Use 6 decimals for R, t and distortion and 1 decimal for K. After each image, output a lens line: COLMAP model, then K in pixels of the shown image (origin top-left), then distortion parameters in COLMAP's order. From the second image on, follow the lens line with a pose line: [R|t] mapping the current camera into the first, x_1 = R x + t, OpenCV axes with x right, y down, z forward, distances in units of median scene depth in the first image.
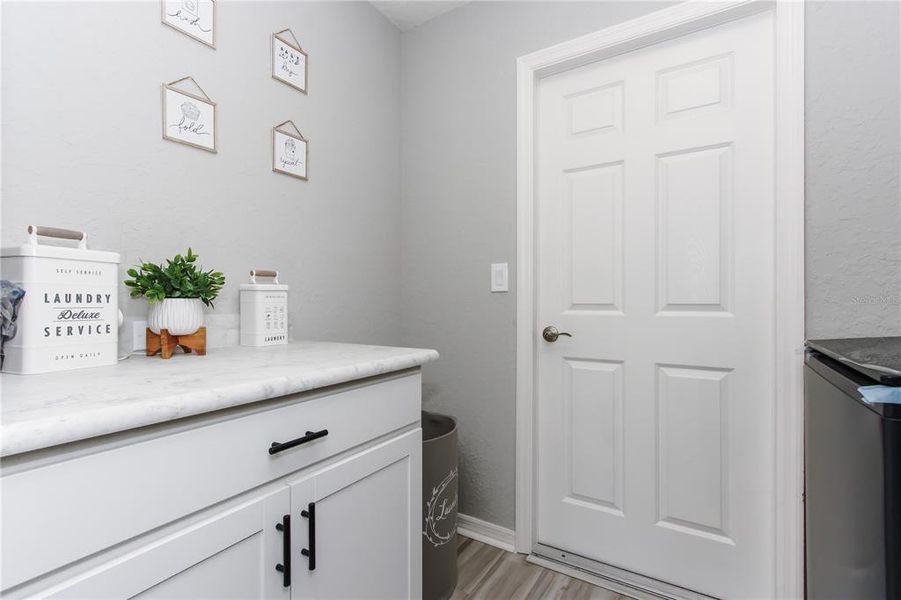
lens RADIAL K [[424.0, 0, 450.5], [0, 424.0, 300.0], [0, 0, 1]] dist [0.002512, 0.000401]
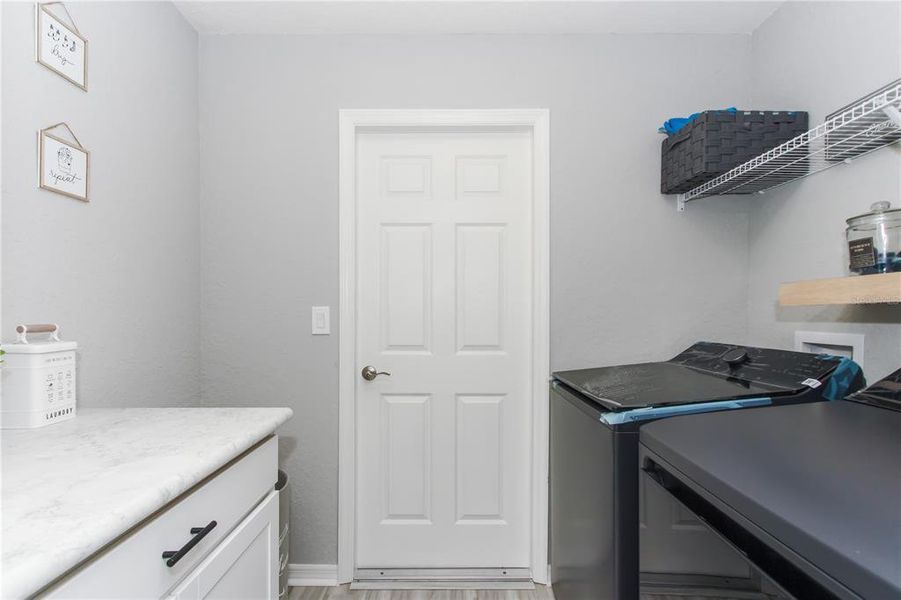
lens RADIAL K [[428.6, 0, 447.4], [0, 428.6, 312.0], [0, 0, 1]] dist [0.004191, 0.000572]
pose [[0.840128, 0.008345, 0.542324, -0.218022], [-0.010823, 0.999940, 0.001379, -0.090554], [-0.542280, -0.007028, 0.840168, -0.035709]]
